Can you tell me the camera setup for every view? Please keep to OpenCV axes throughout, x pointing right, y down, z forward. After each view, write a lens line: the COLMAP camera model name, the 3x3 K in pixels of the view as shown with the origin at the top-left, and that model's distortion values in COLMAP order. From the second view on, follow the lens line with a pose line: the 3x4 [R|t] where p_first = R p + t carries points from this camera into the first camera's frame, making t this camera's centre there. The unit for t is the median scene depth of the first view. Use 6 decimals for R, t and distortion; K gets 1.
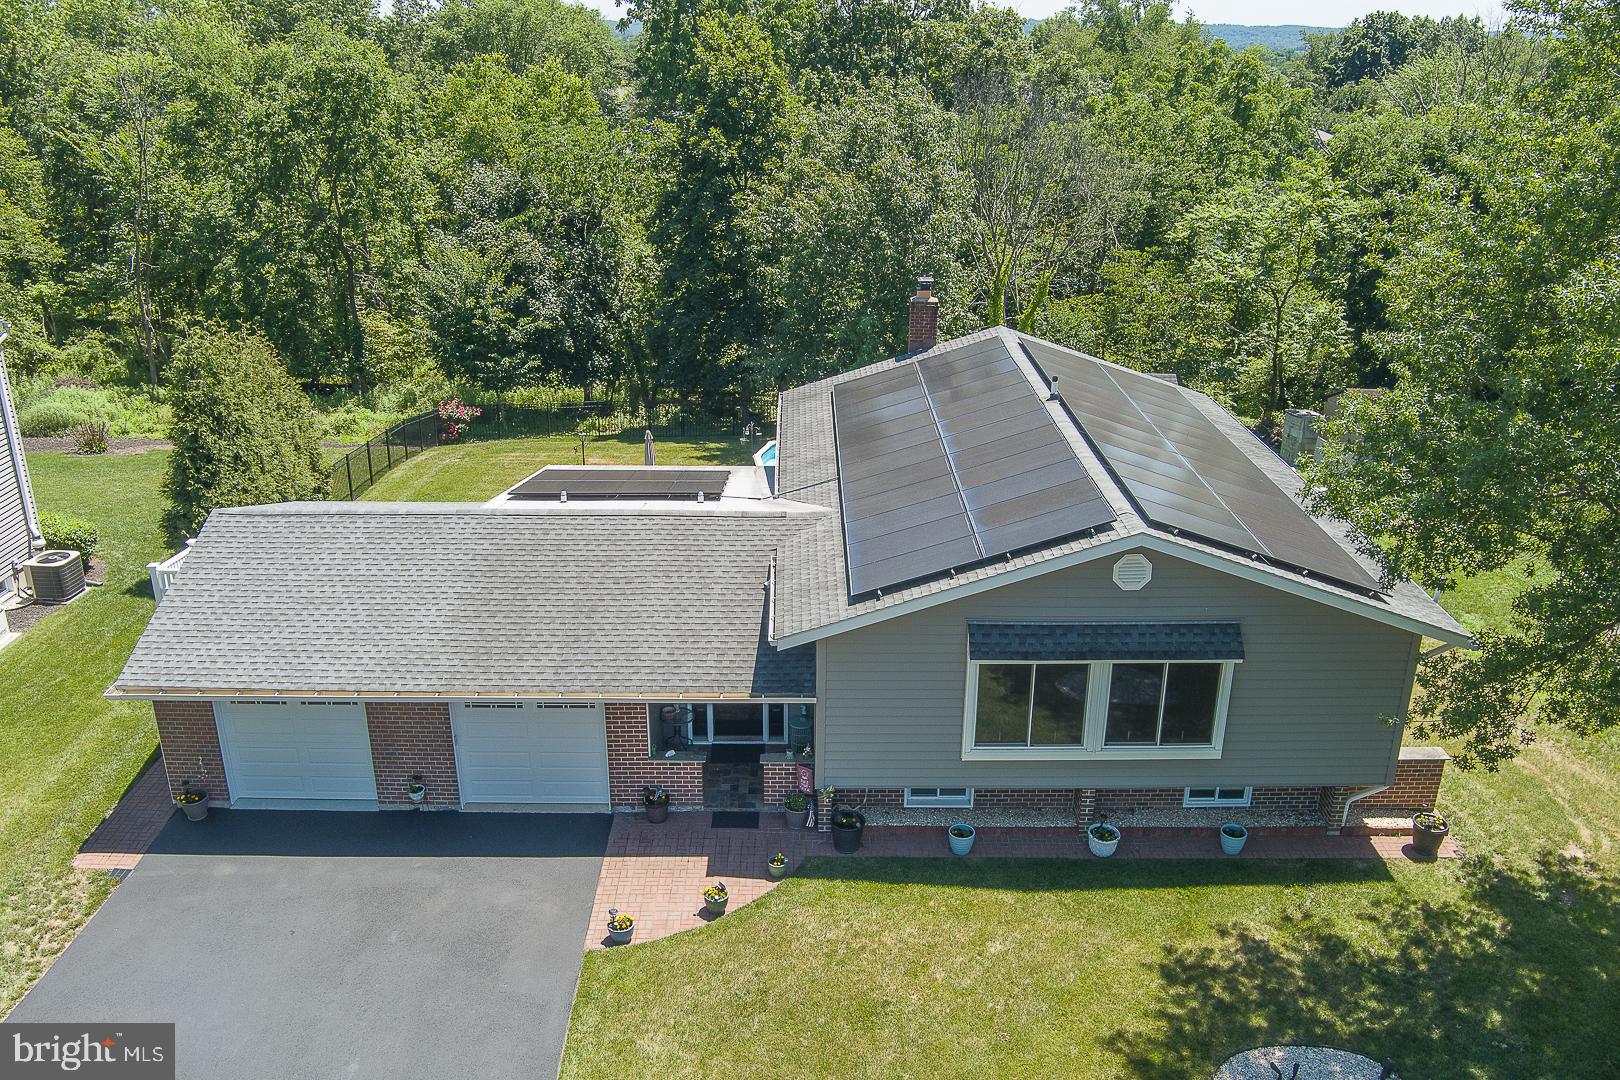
lens RADIAL K [[1303.3, 0, 803.9], [0, 1303.3, 536.2], [0, 0, 1]] dist [-0.080464, 0.034430]
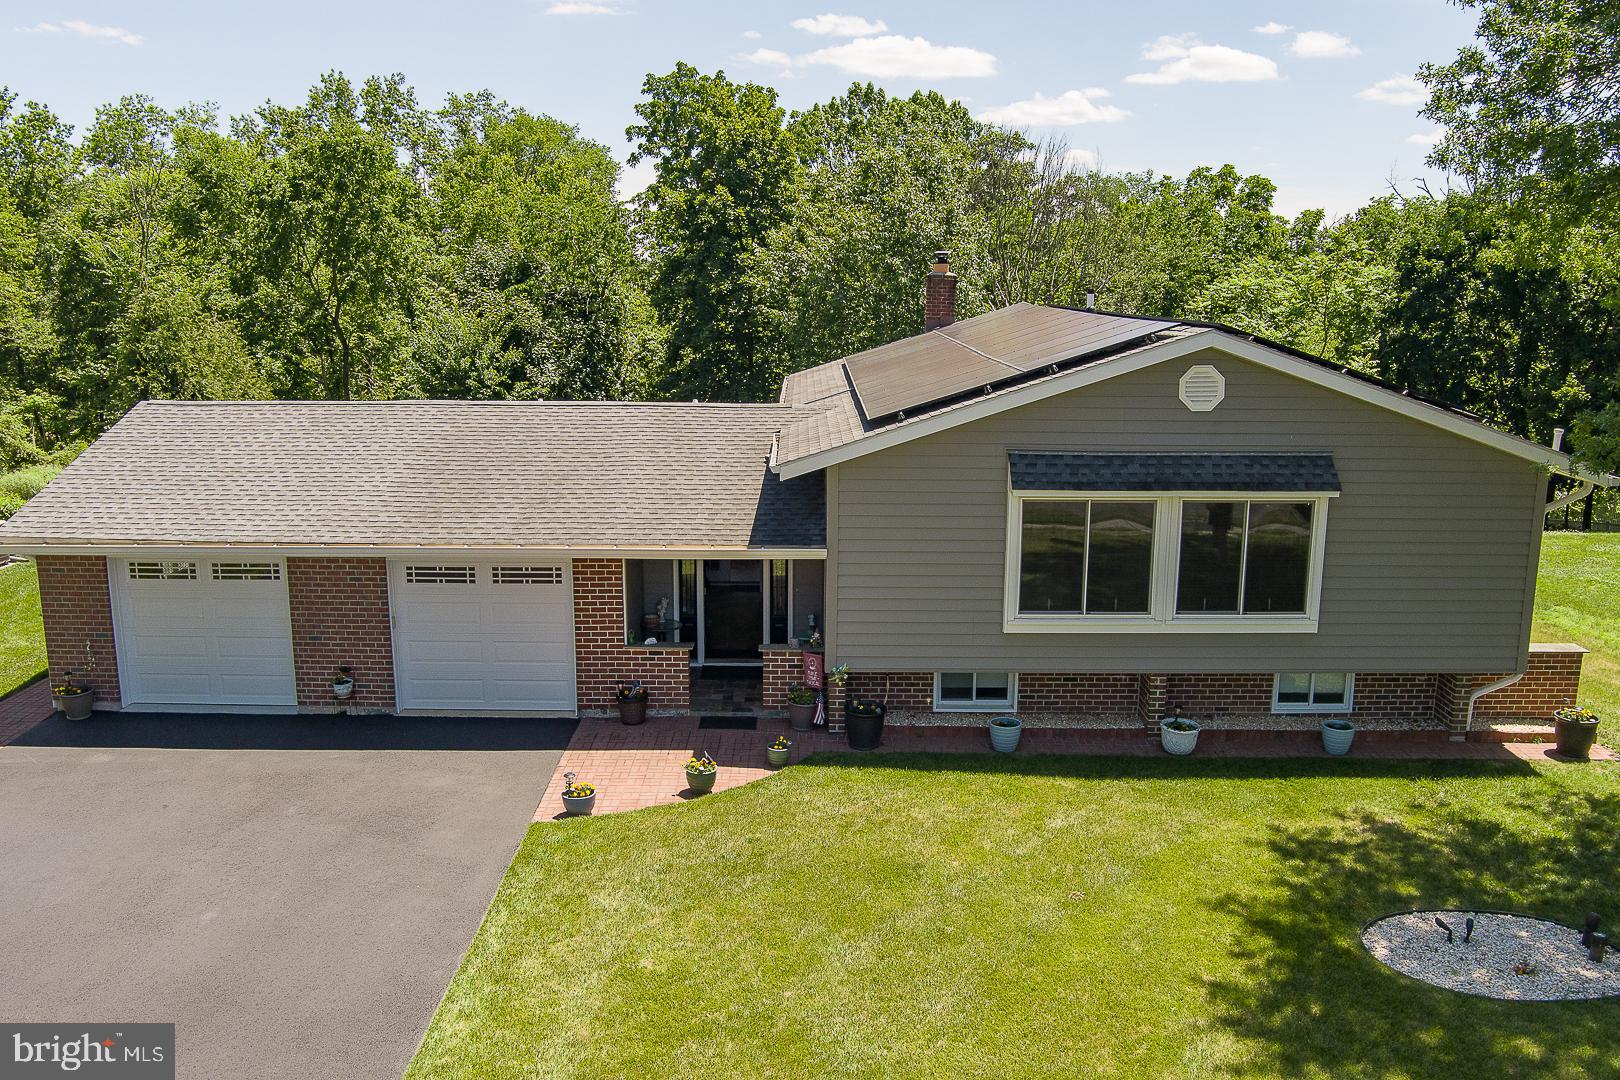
lens RADIAL K [[1303.3, 0, 804.8], [0, 1303.3, 537.9], [0, 0, 1]] dist [-0.080464, 0.034430]
pose [[0.999980, 0.001212, -0.006192, 0.000532], [-0.002255, 0.985203, -0.171375, 0.250571], [0.005892, 0.171385, 0.985186, 0.174833]]
